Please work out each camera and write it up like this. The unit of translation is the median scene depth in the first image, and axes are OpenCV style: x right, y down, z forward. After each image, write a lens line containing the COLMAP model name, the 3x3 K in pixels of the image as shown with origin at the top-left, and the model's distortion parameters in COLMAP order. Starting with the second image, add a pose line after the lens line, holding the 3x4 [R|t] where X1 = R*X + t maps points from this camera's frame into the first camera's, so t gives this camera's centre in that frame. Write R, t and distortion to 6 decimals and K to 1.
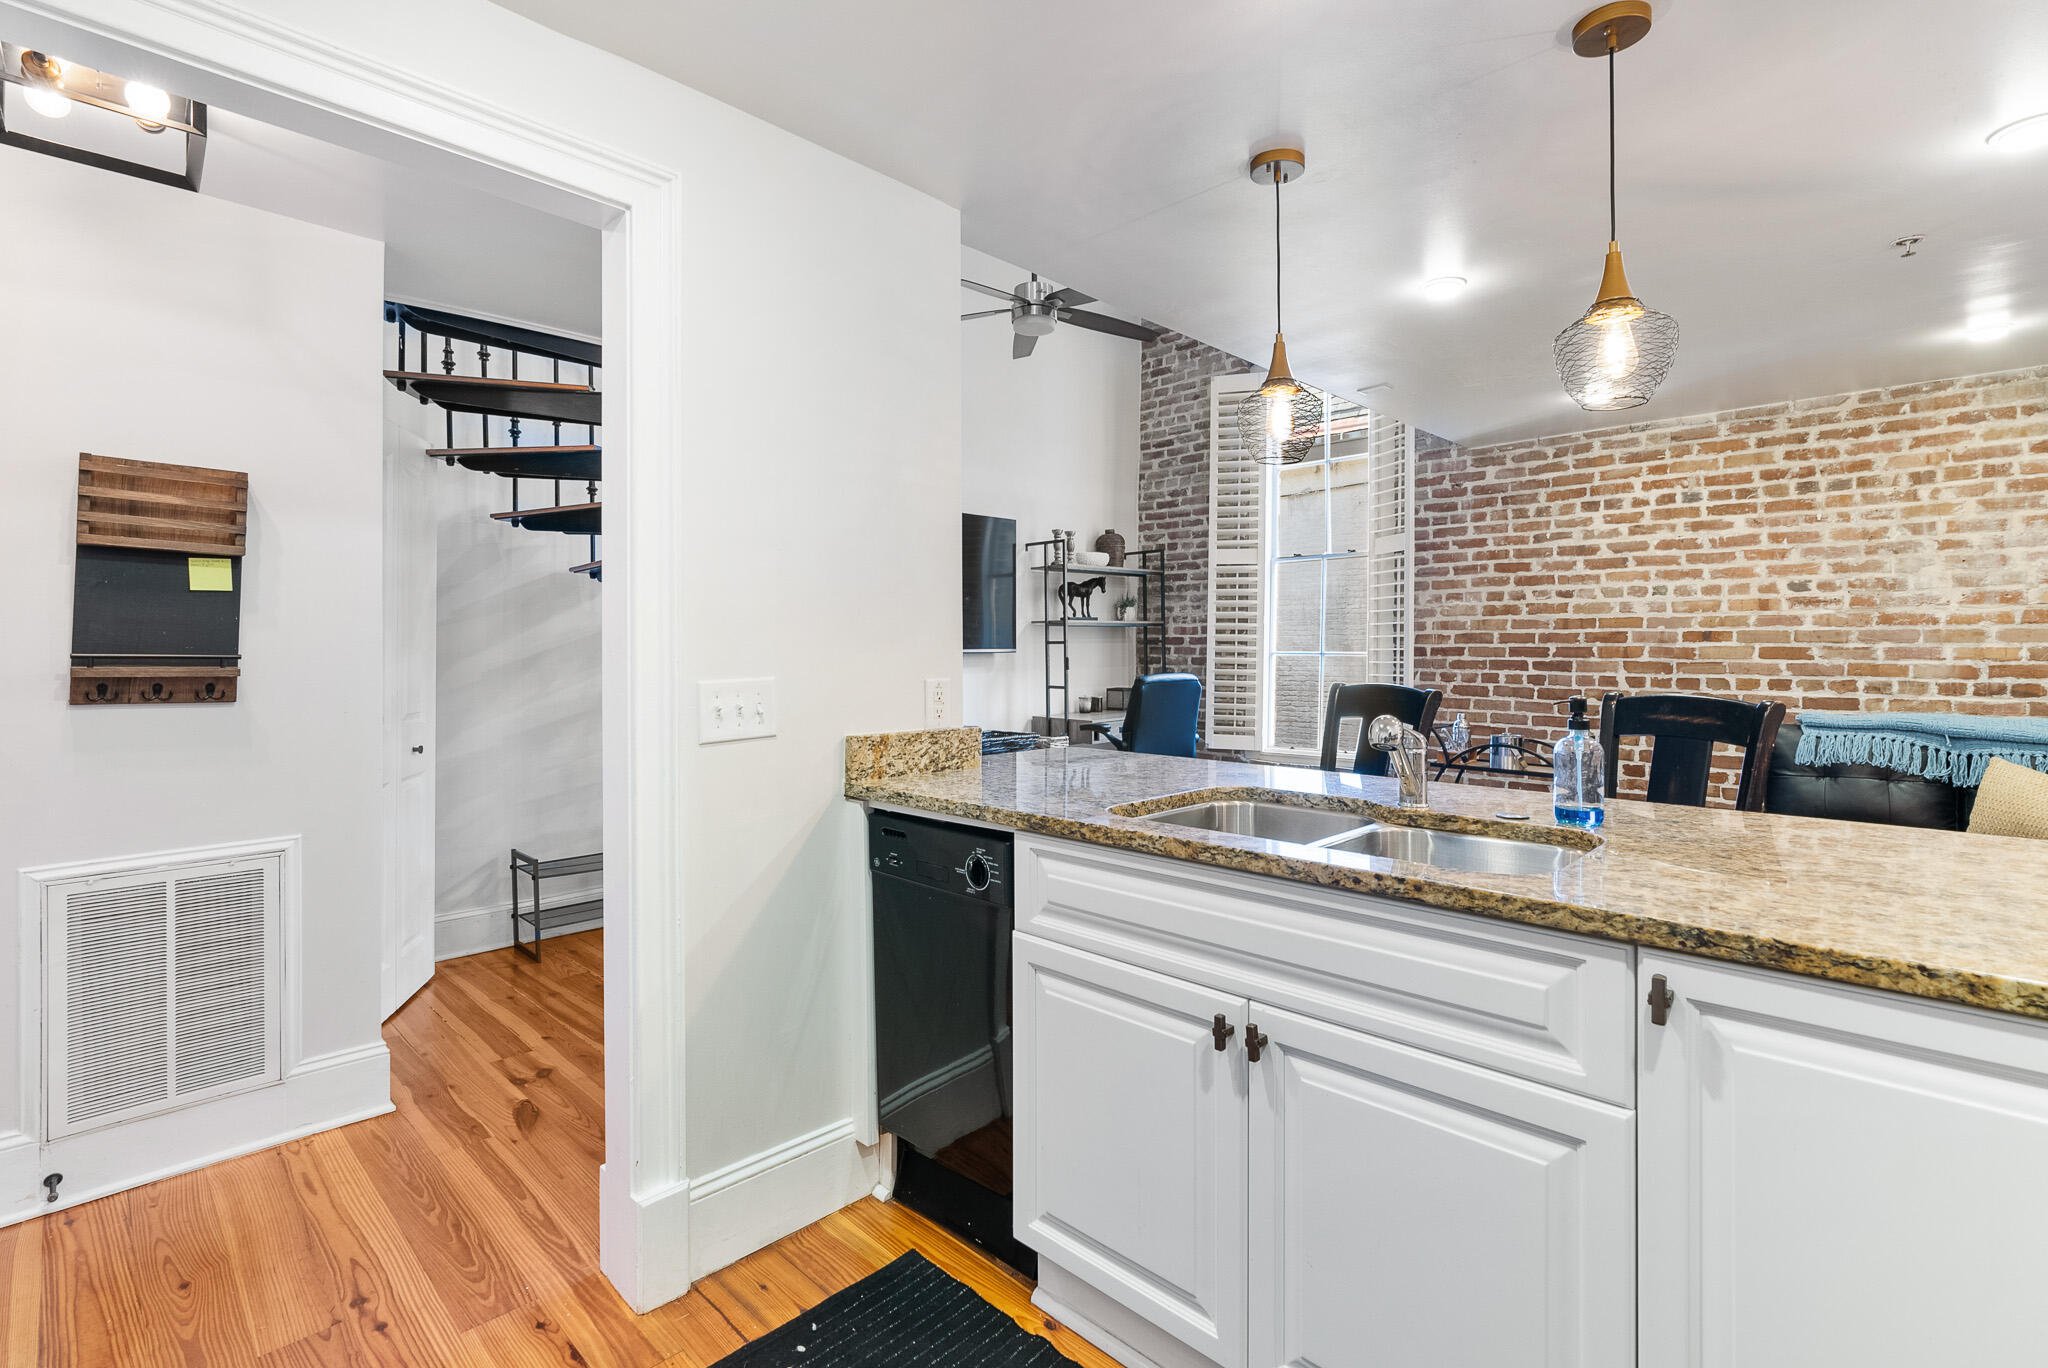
lens RADIAL K [[943.2, 0, 1024.9], [0, 943.2, 655.9], [0, 0, 1]] dist [0.000478, 0.001407]
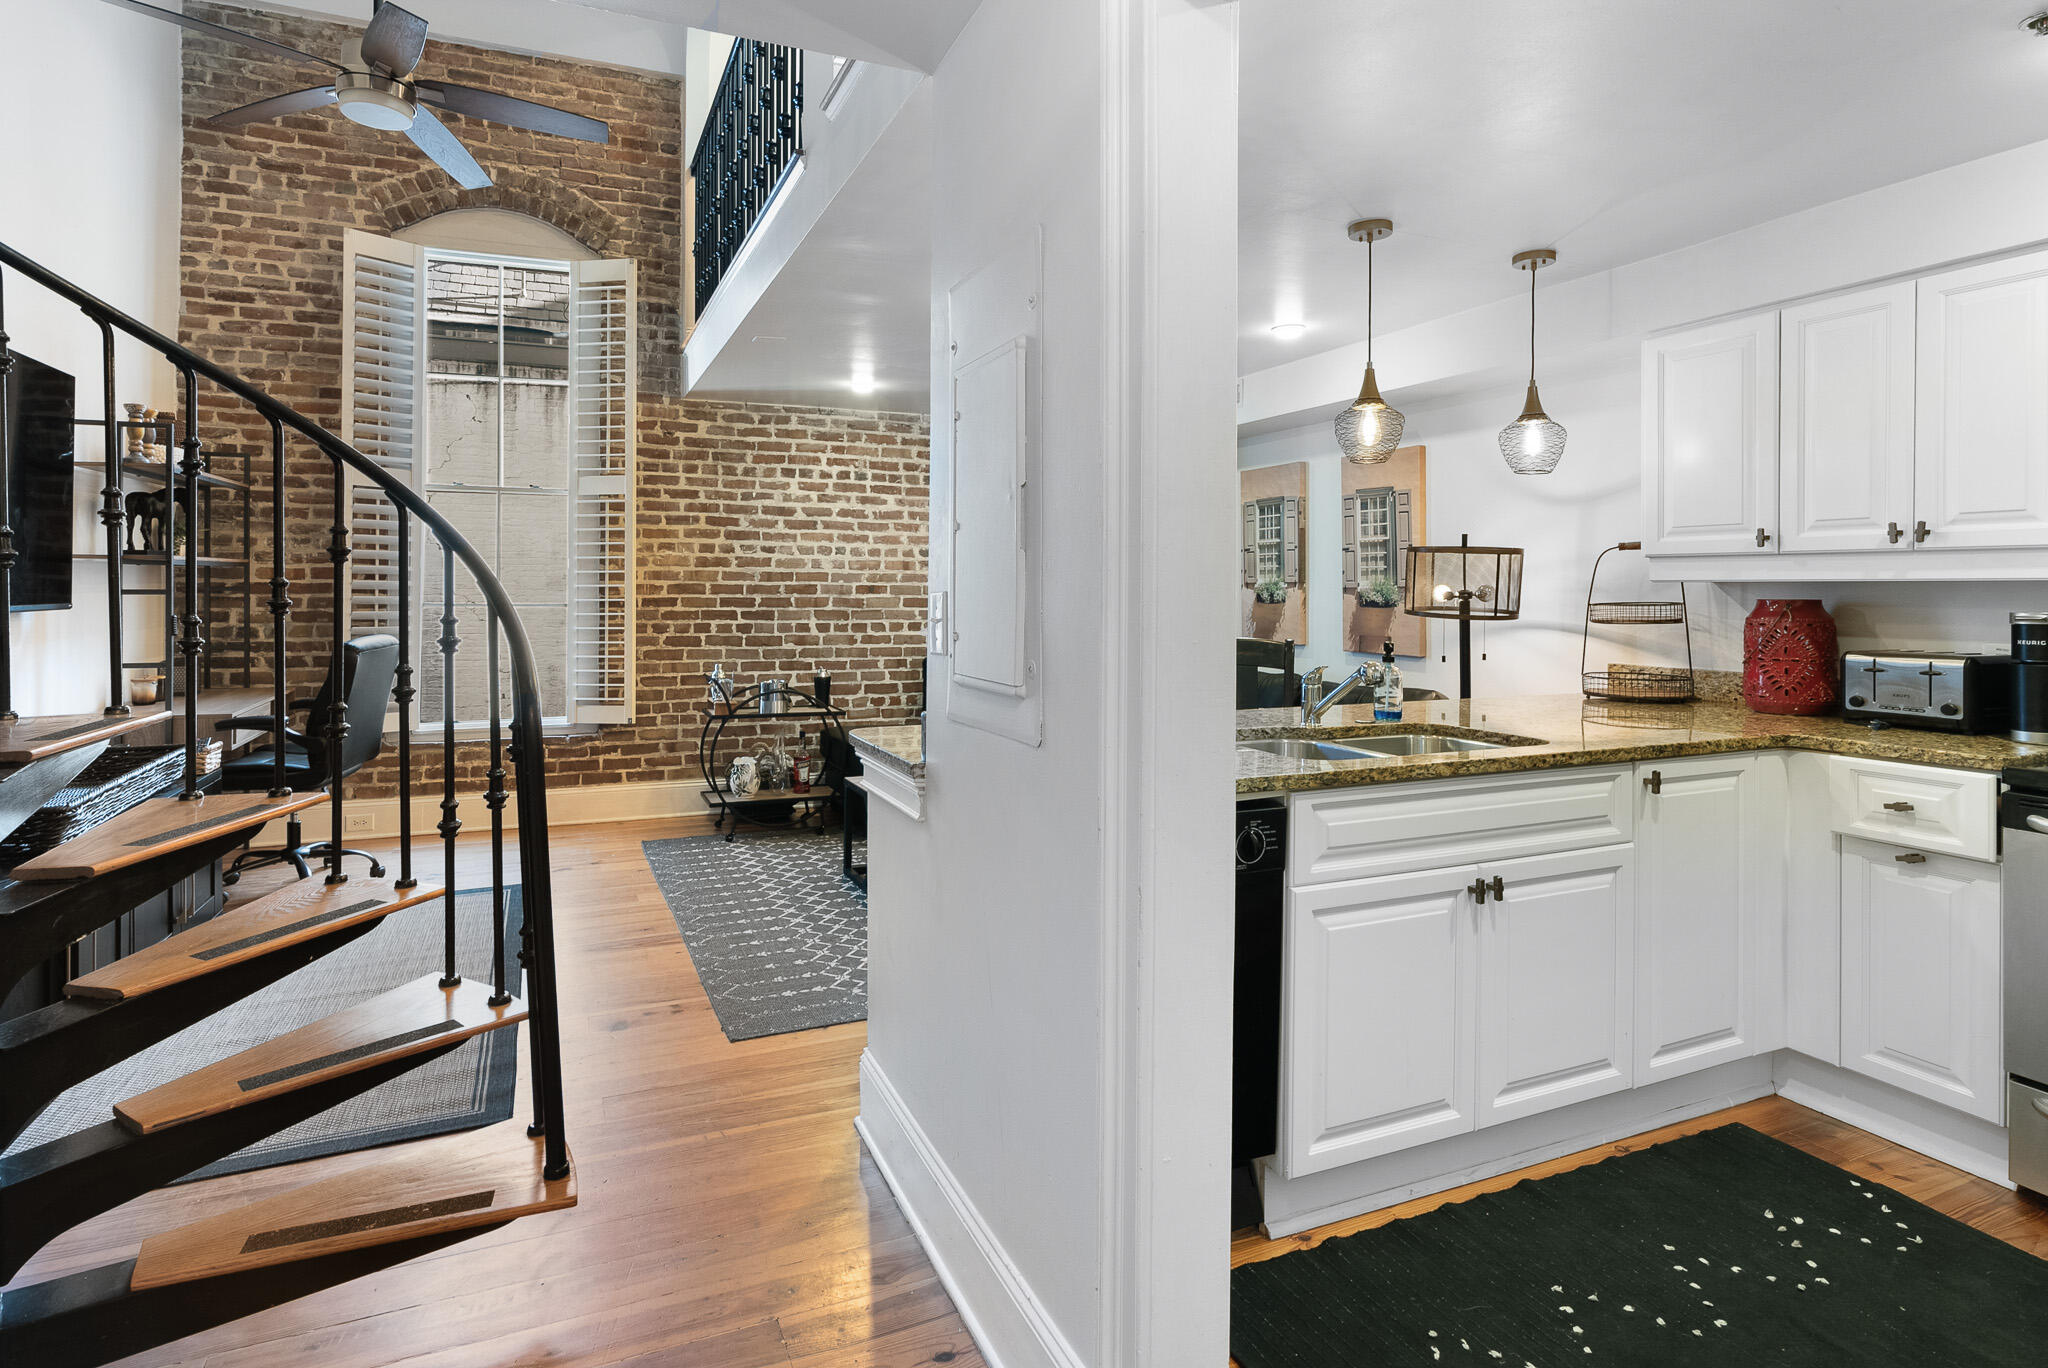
lens RADIAL K [[1025.0, 0, 958.9], [0, 1025.0, 602.7], [0, 0, 1]] dist [-0.015942, 0.006804]
pose [[0.406343, -0.009419, 0.913672, -0.469450], [0.003270, 0.999955, 0.008854, -0.014874], [-0.913715, -0.000610, 0.406356, 0.343195]]
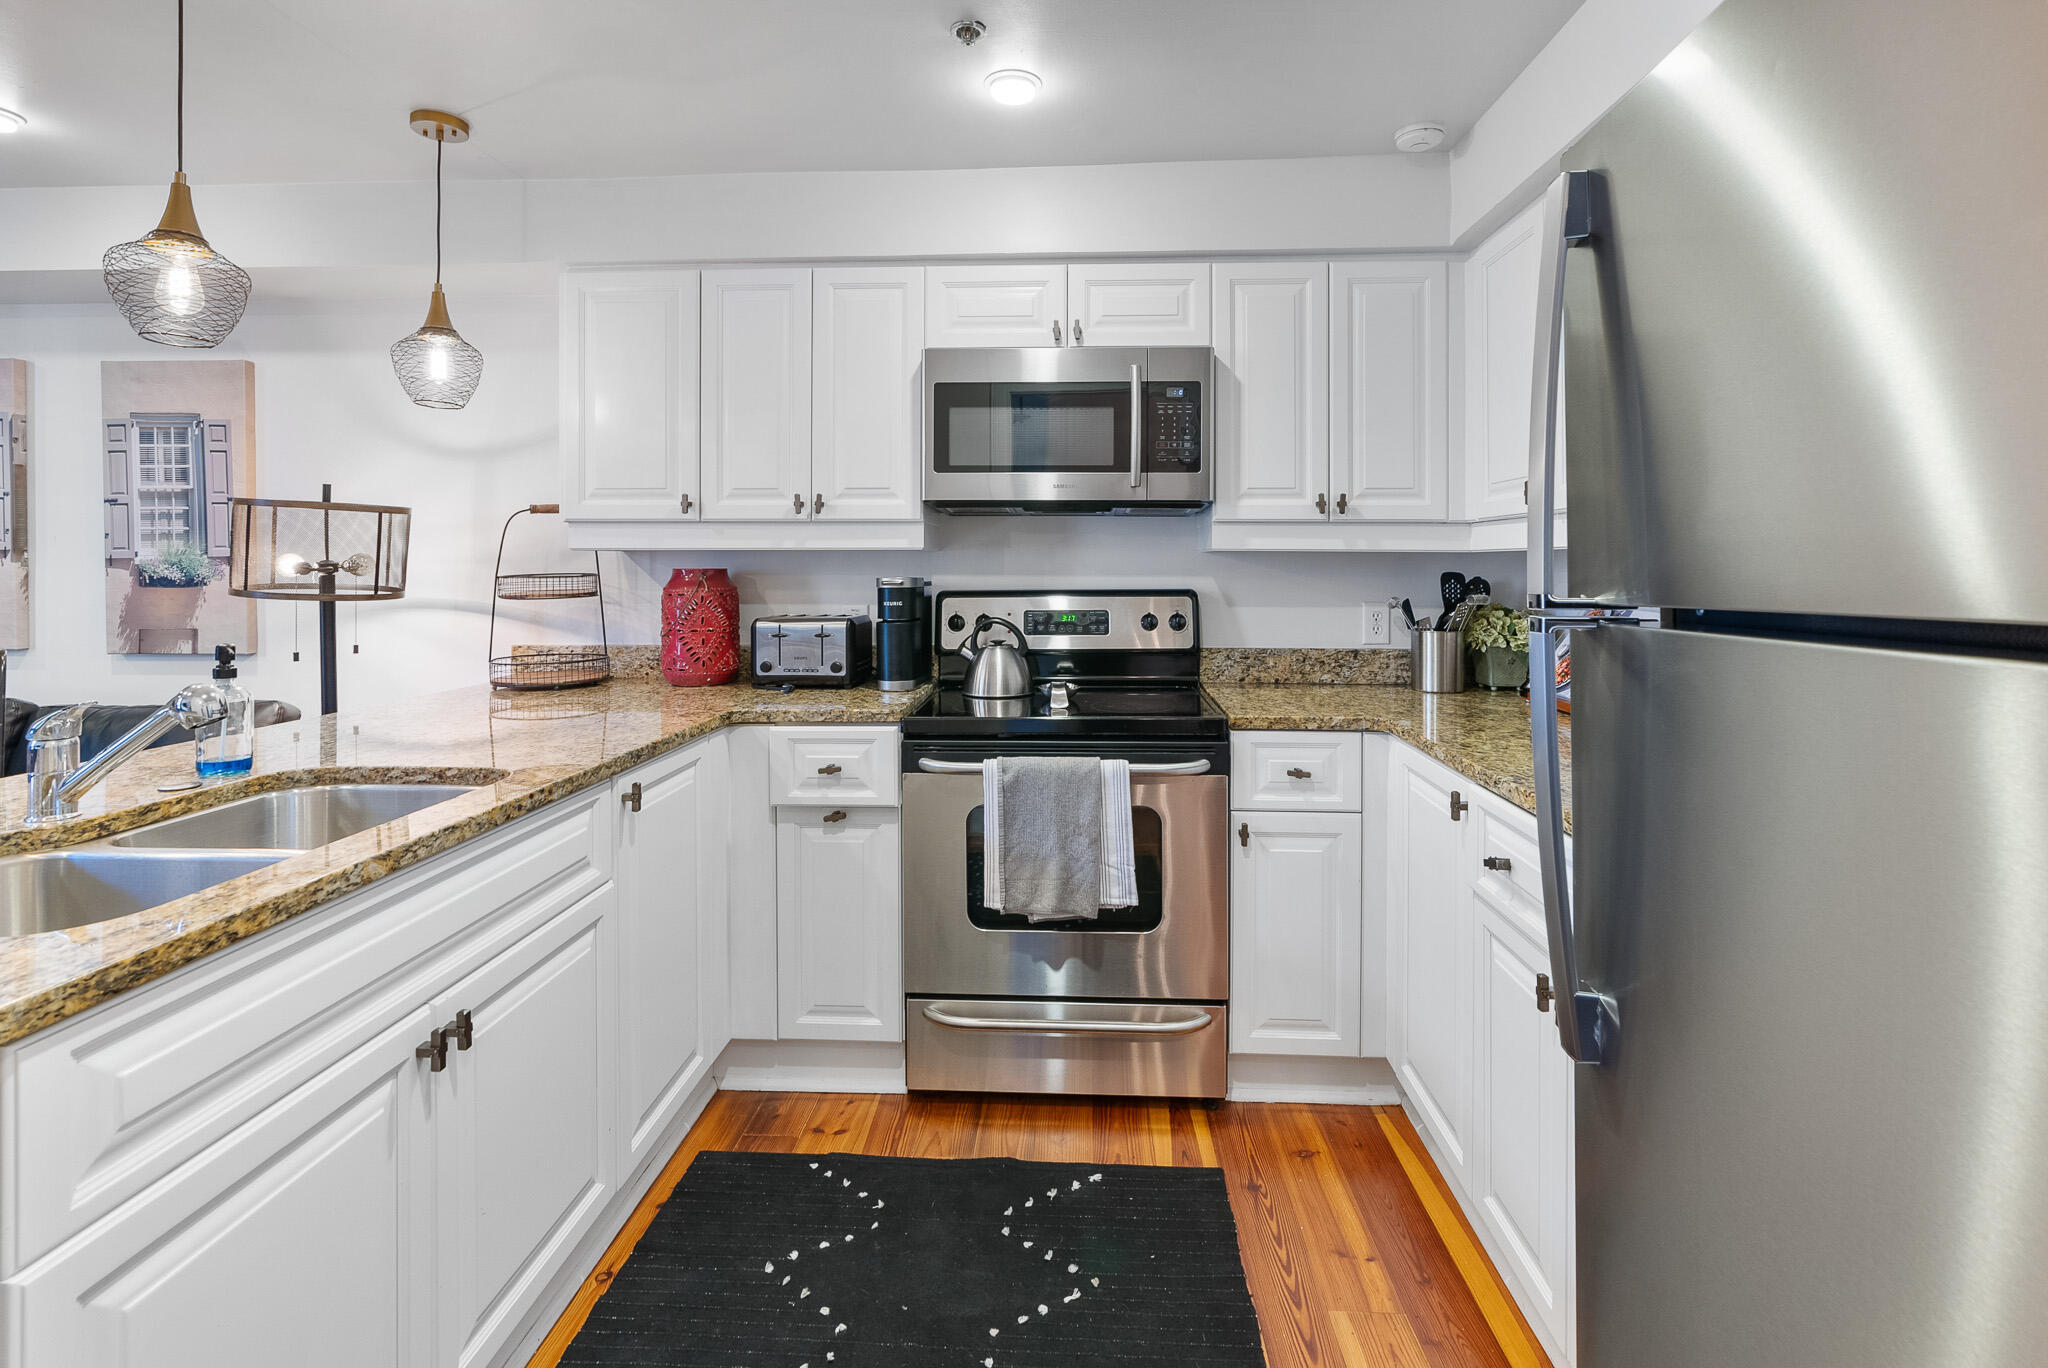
lens RADIAL K [[967.8, 0, 1033.7], [0, 967.8, 564.3], [0, 0, 1]] dist [-0.004862, 0.001470]
pose [[-0.657409, 0.002907, 0.753528, -0.254791], [0.008994, 0.999952, 0.003990, -0.012787], [-0.753480, 0.009401, -0.657404, 0.366140]]
